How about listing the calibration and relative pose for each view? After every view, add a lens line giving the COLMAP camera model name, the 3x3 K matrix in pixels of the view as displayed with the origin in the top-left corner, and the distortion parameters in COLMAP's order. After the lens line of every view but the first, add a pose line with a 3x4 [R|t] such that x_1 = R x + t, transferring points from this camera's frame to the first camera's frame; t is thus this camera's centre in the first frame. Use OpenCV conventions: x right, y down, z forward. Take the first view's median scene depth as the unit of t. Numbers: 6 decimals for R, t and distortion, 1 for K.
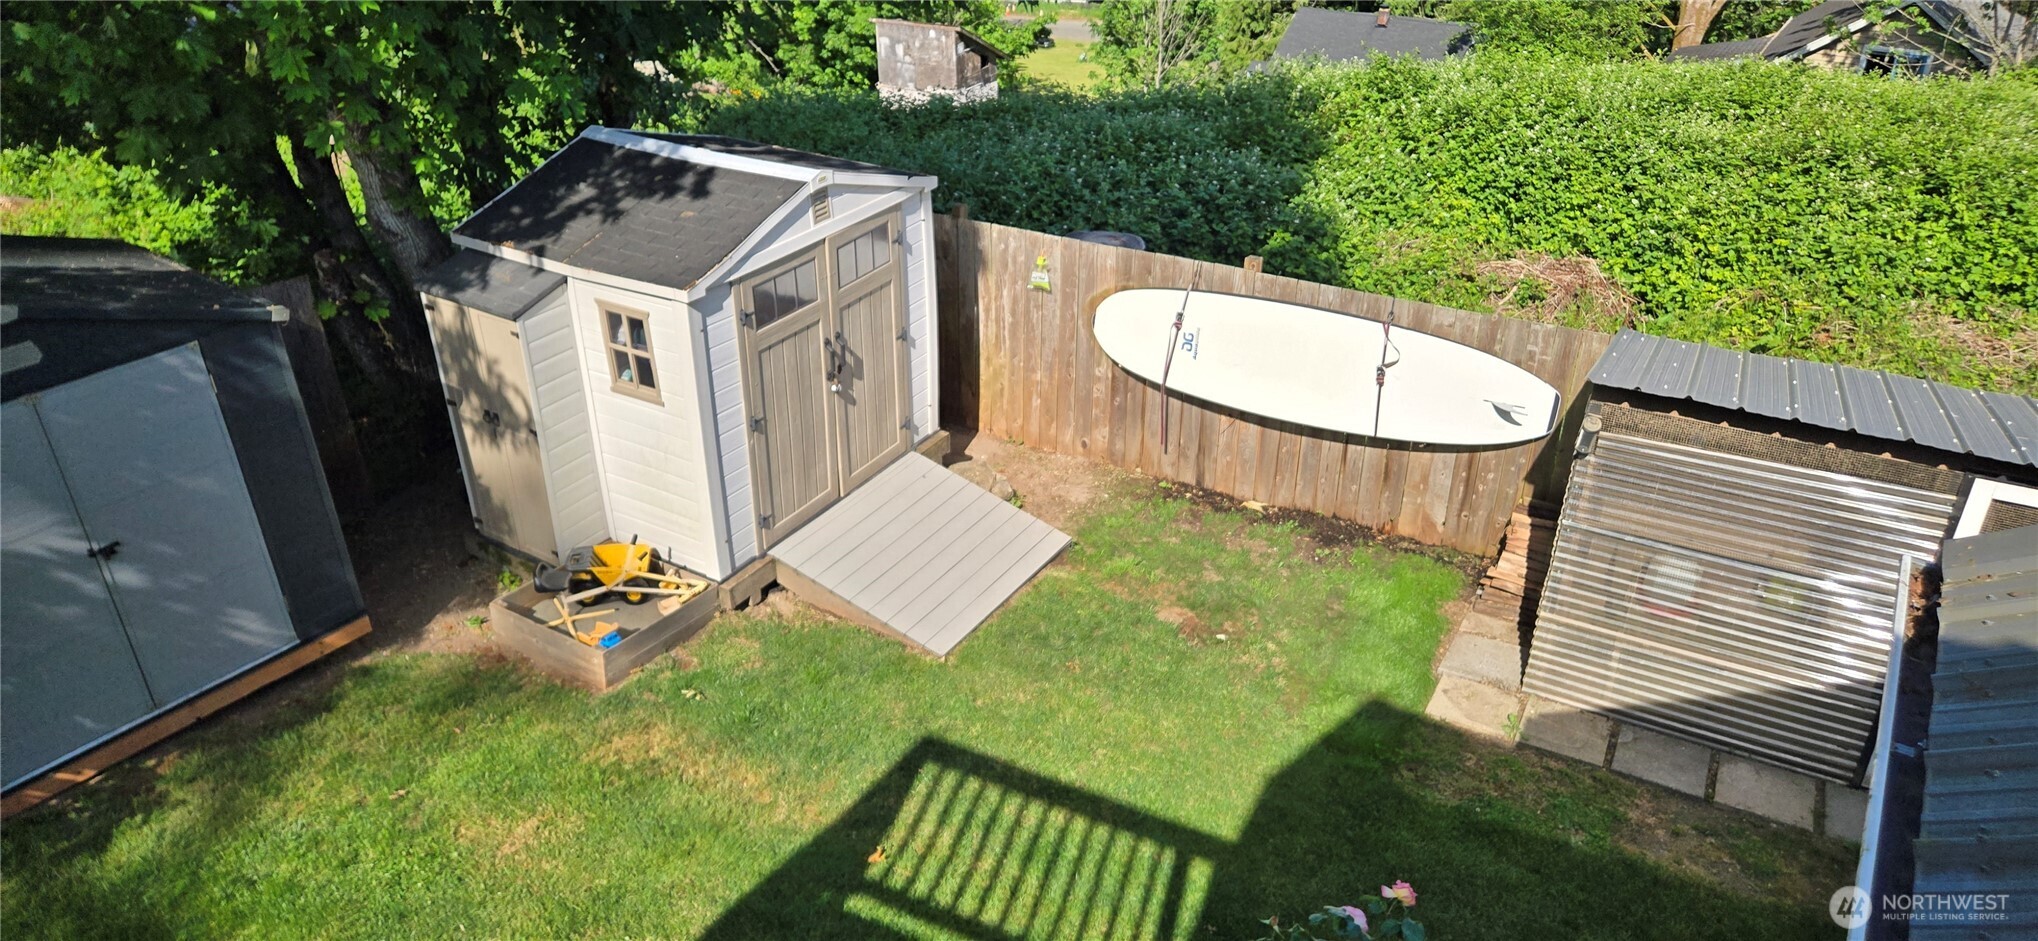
lens RADIAL K [[1365.6, 0, 1027.1], [0, 1365.6, 462.5], [0, 0, 1]] dist [0.055812, -0.029834]
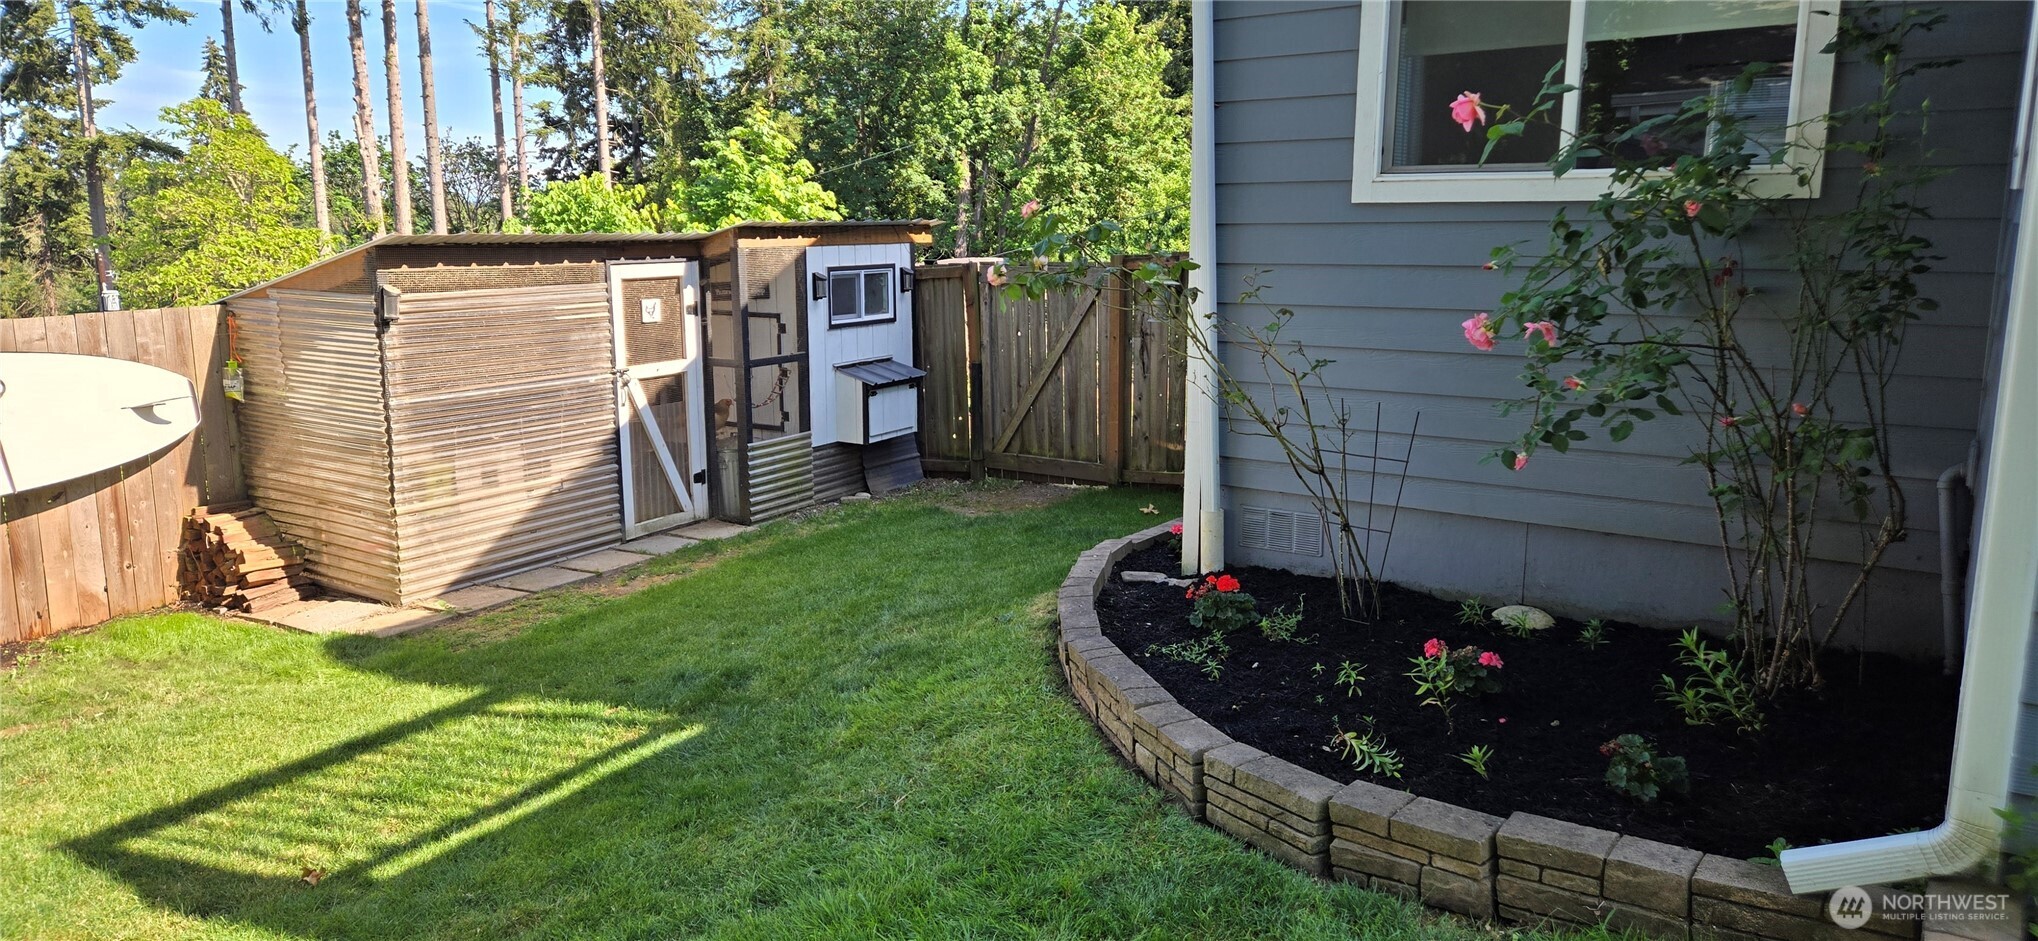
lens RADIAL K [[1365.6, 0, 1027.1], [0, 1365.6, 462.5], [0, 0, 1]] dist [0.055812, -0.029834]
pose [[0.048452, -0.173202, 0.983694, -0.489276], [0.487951, 0.863436, 0.127993, 0.144429], [-0.871525, 0.473793, 0.126349, 0.360211]]
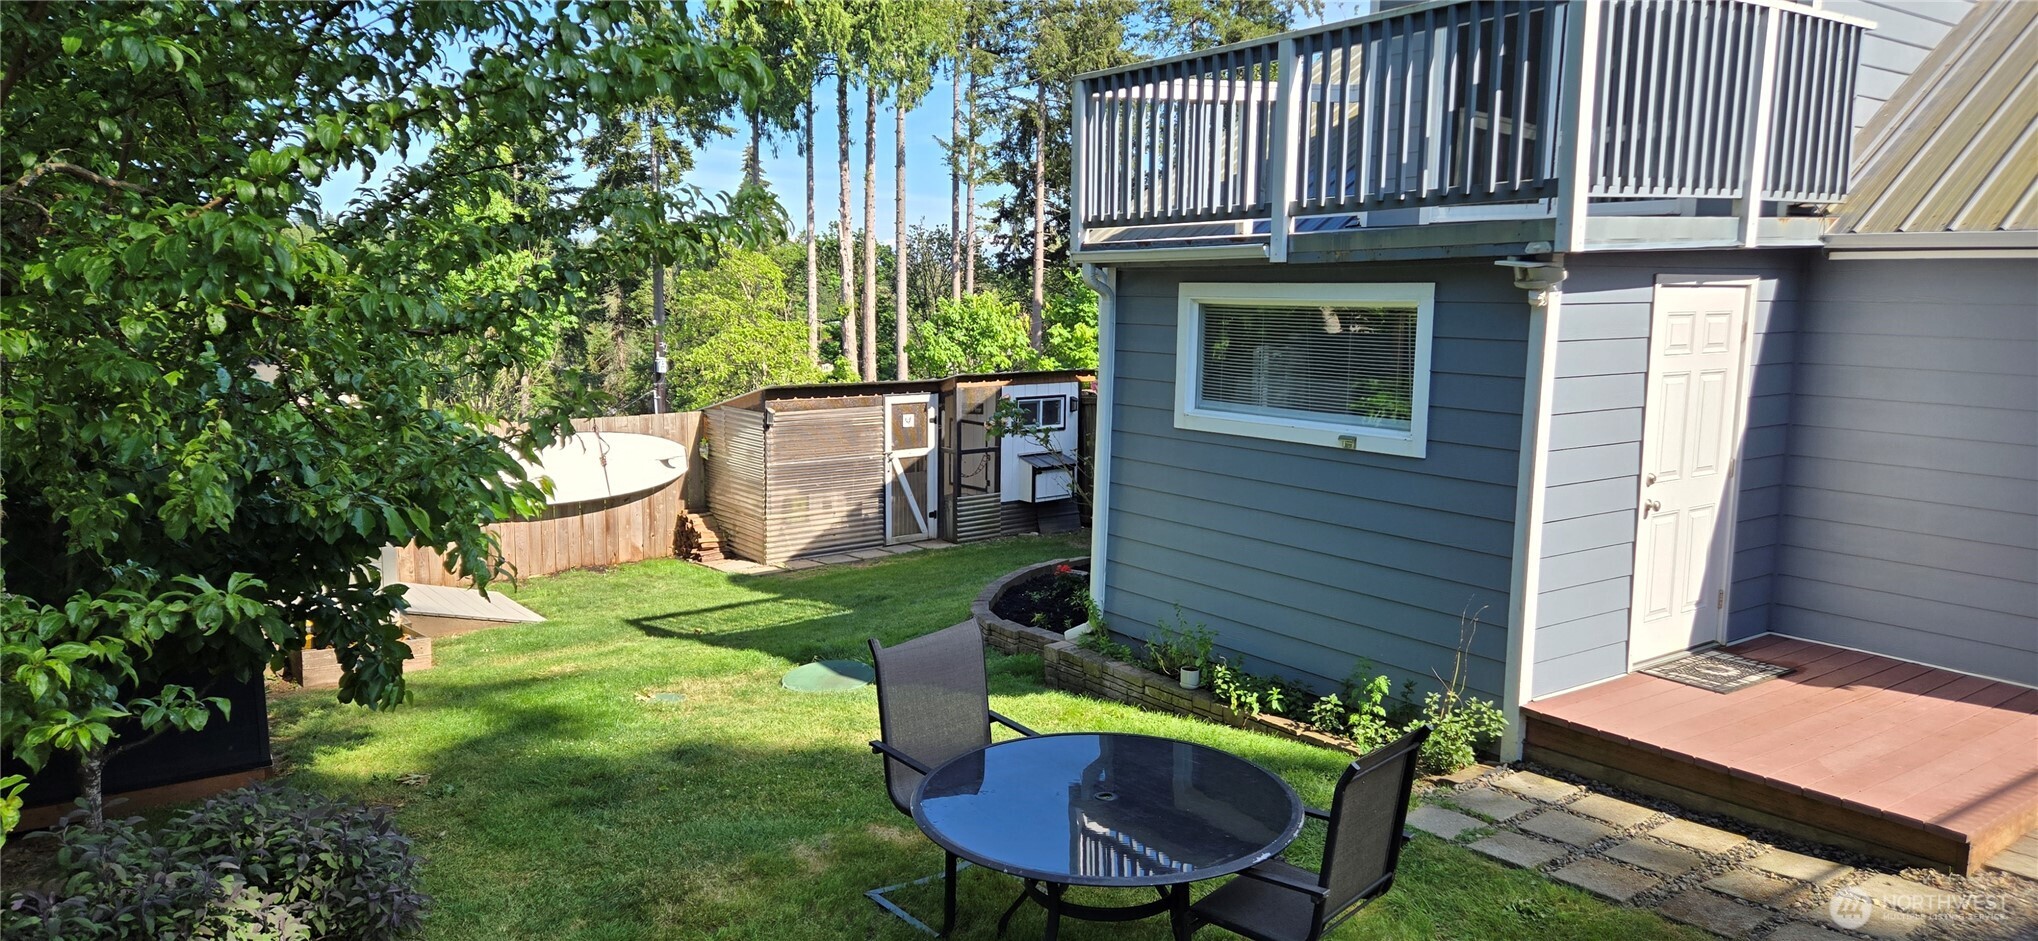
lens RADIAL K [[1346.7, 0, 1019.1], [0, 1346.7, 487.4], [0, 0, 1]] dist [0.122617, -0.119121]
pose [[0.364860, -0.128591, 0.922139, -1.105797], [0.439461, 0.896935, -0.048804, 0.273821], [-0.820823, 0.423051, 0.383767, -0.094917]]
